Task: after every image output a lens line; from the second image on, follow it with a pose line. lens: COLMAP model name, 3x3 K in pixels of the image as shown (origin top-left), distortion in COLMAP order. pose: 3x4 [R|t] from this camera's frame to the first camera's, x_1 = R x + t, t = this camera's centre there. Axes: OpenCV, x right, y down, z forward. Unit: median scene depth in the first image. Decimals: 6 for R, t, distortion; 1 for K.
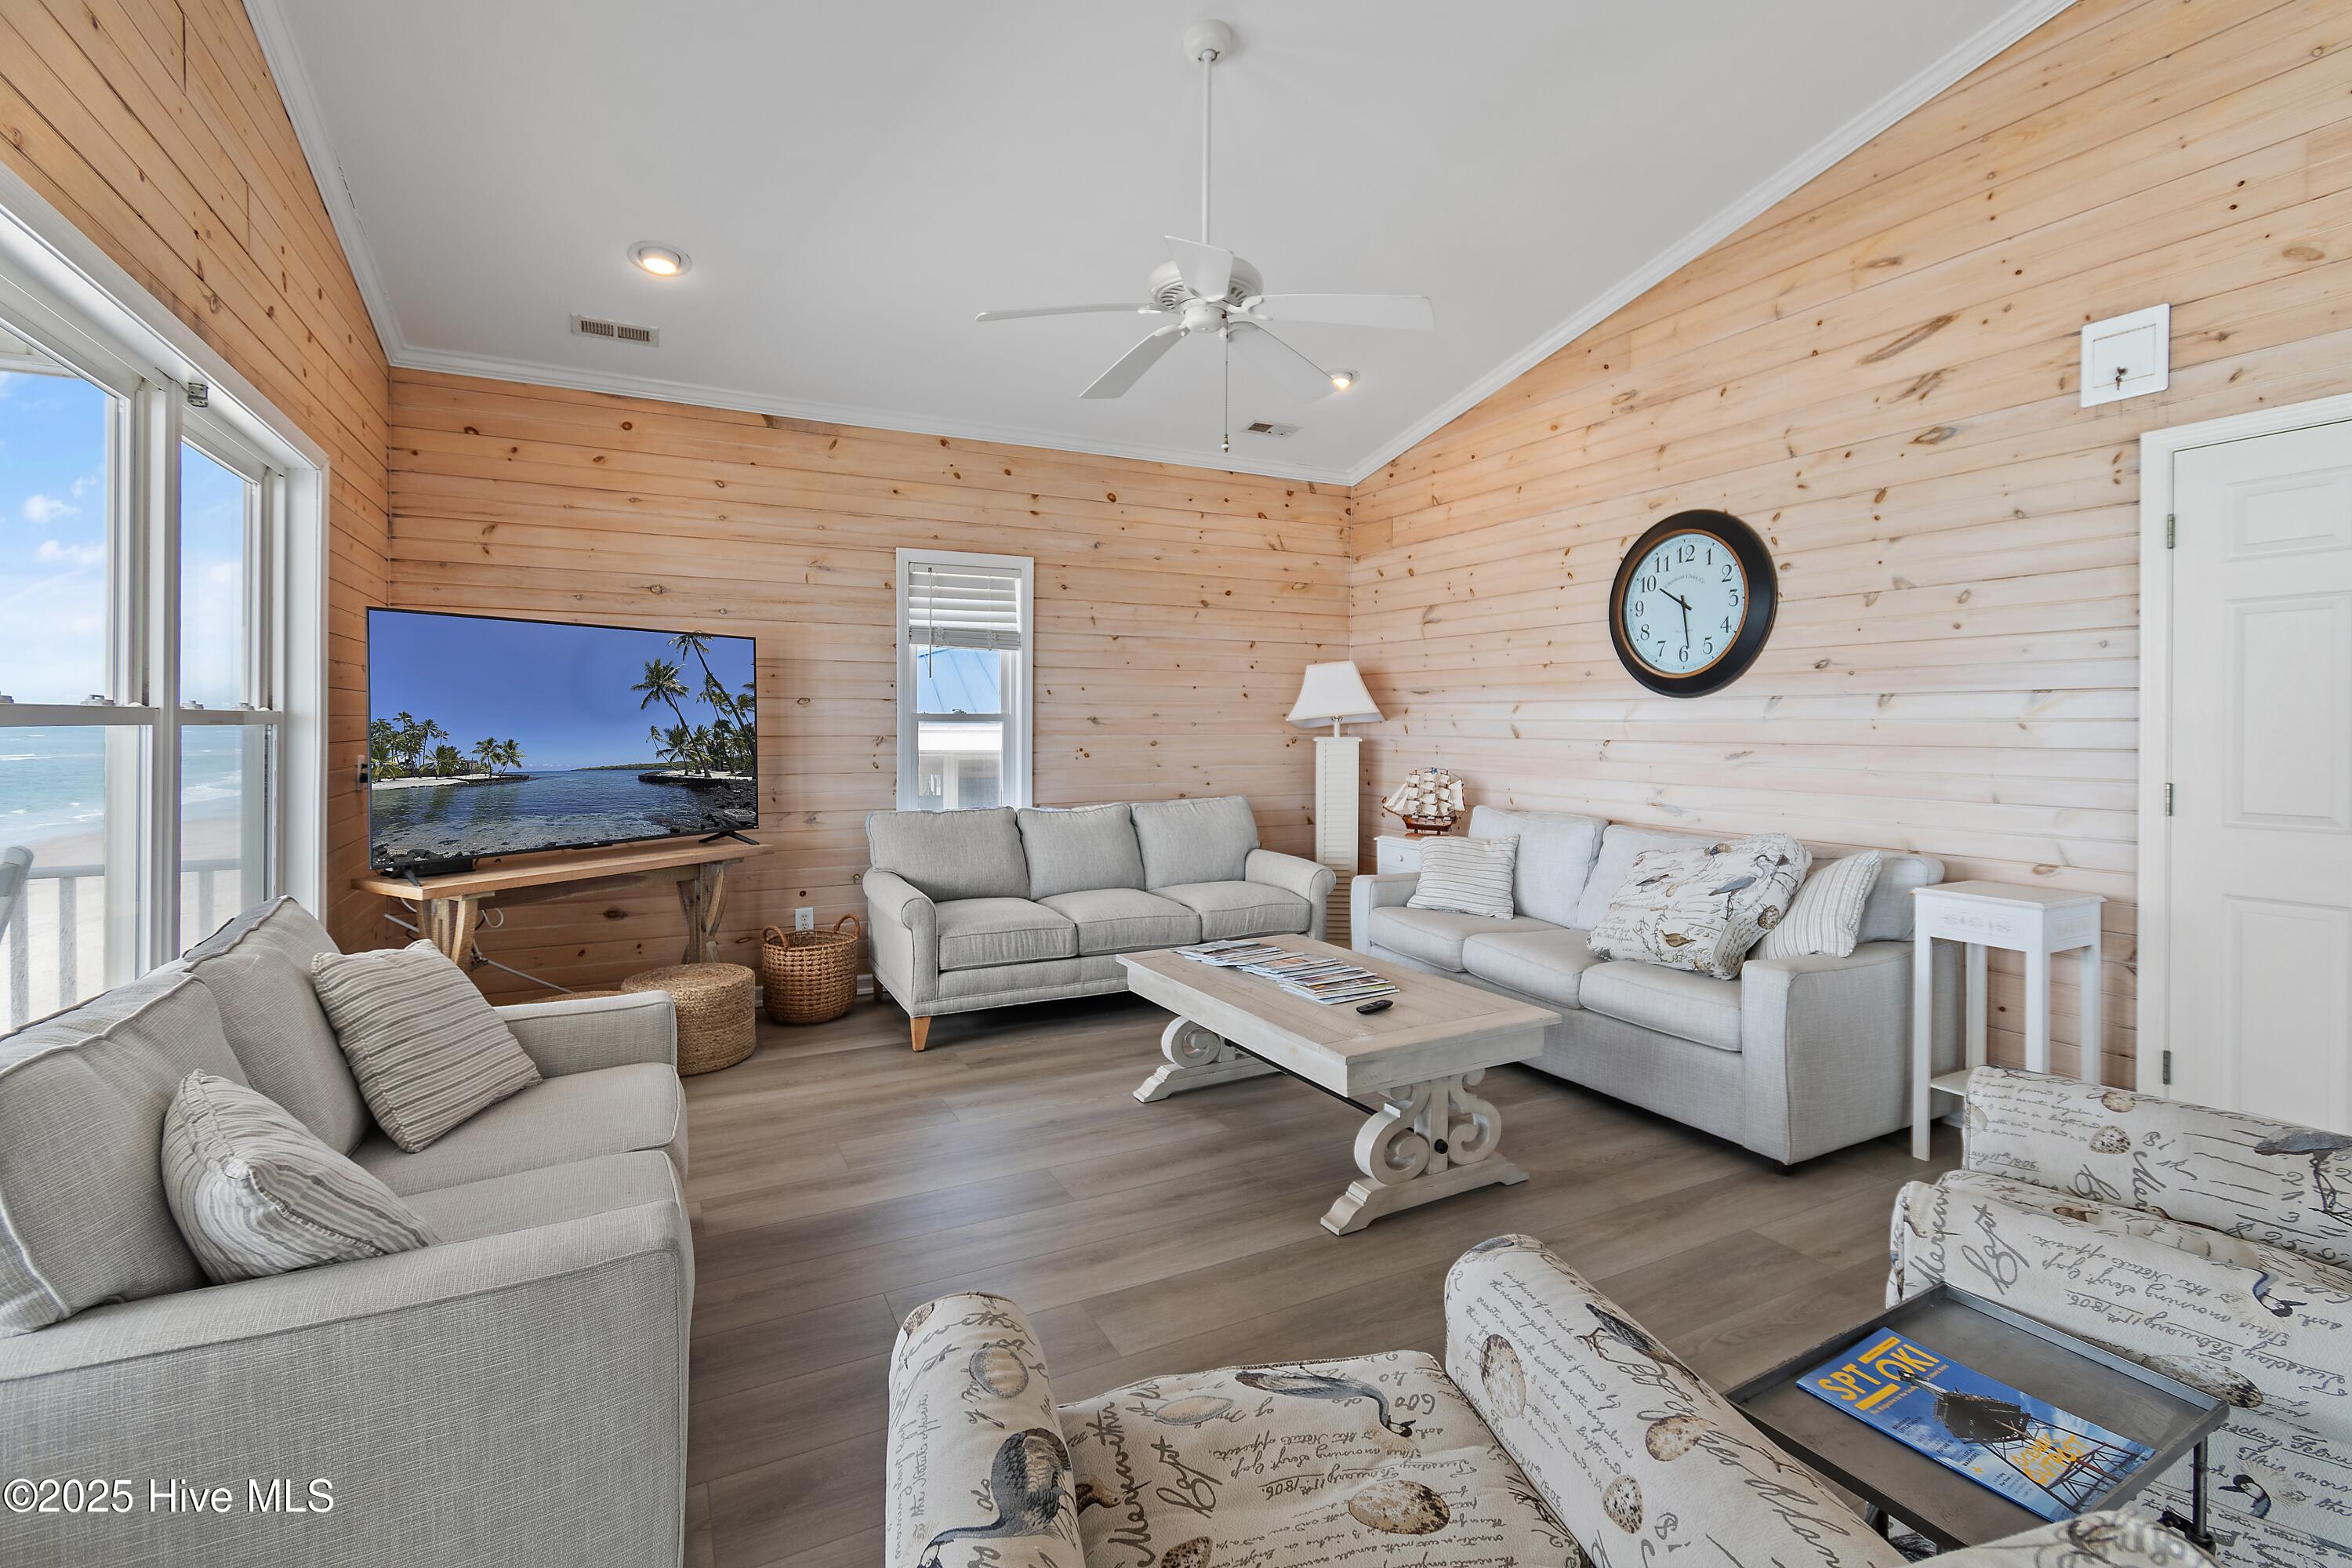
lens RADIAL K [[1051.3, 0, 1176.3], [0, 1051.3, 737.2], [0, 0, 1]] dist [0.002861, -0.000033]
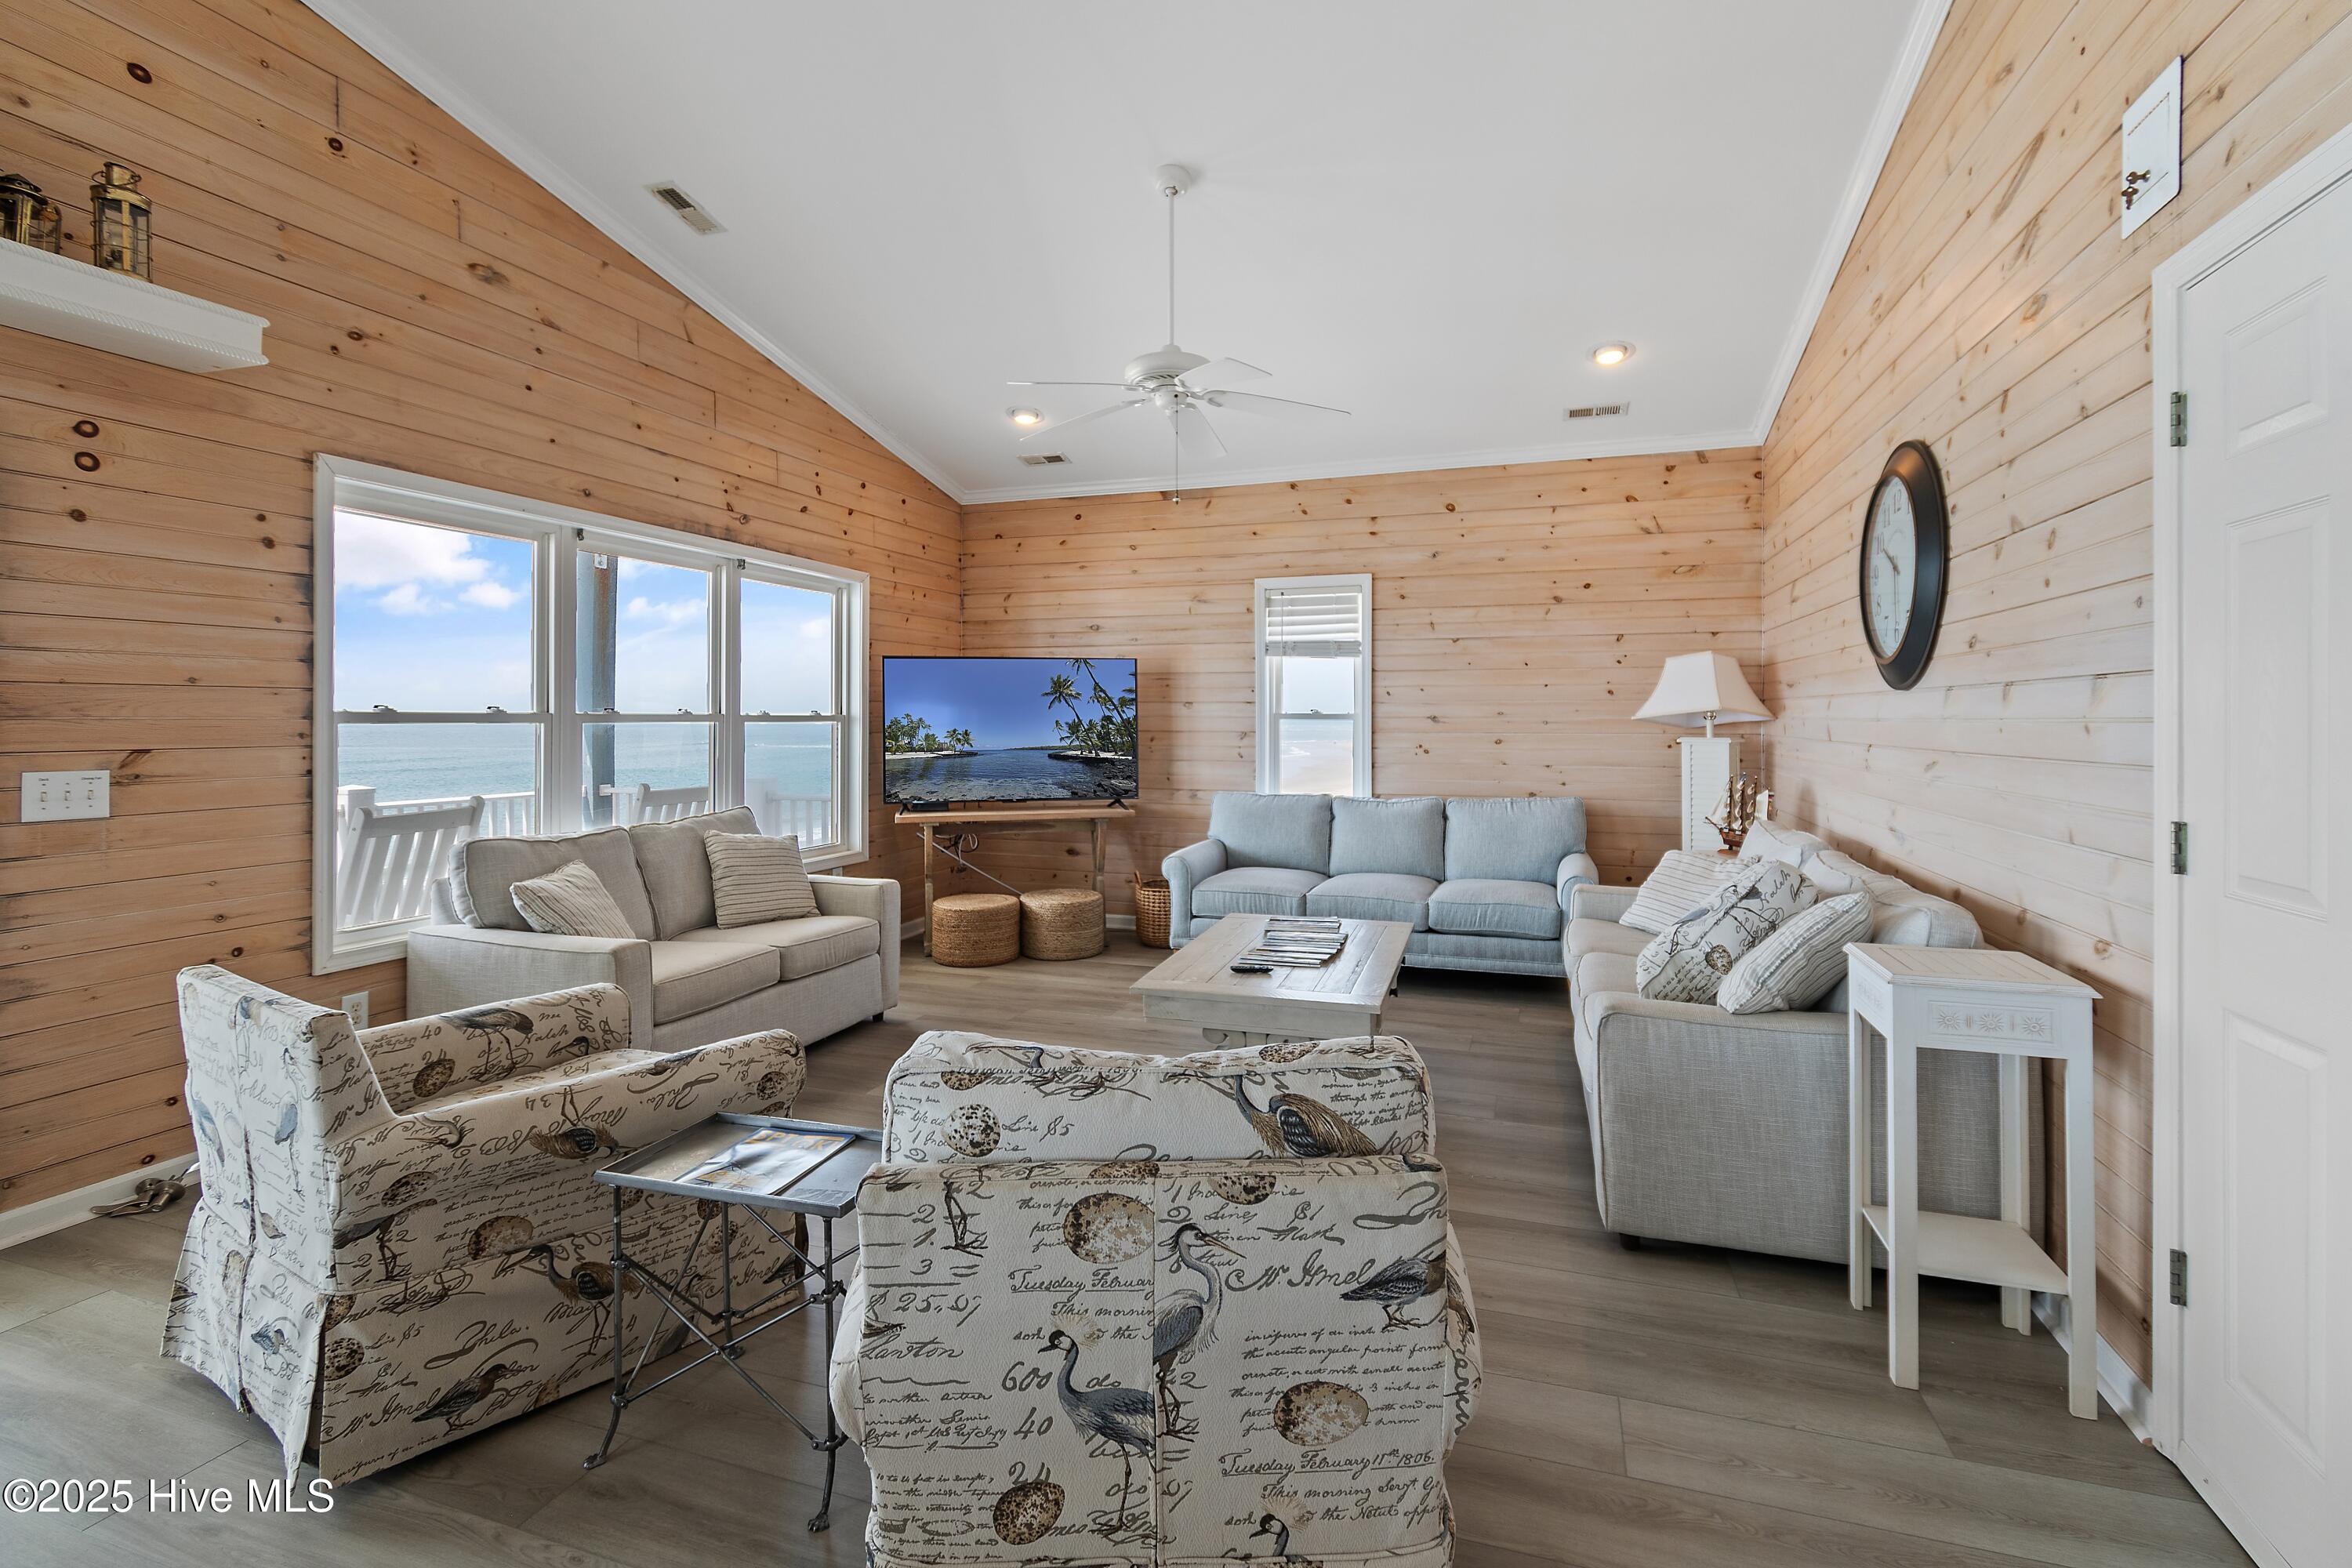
lens RADIAL K [[1056.9, 0, 1187.7], [0, 1056.9, 728.1], [0, 0, 1]] dist [0.001154, -0.000707]
pose [[0.697396, 0.006097, -0.716660, 0.573685], [-0.010642, 0.999942, -0.001849, -0.002432], [0.716607, 0.008916, 0.697420, 0.082747]]
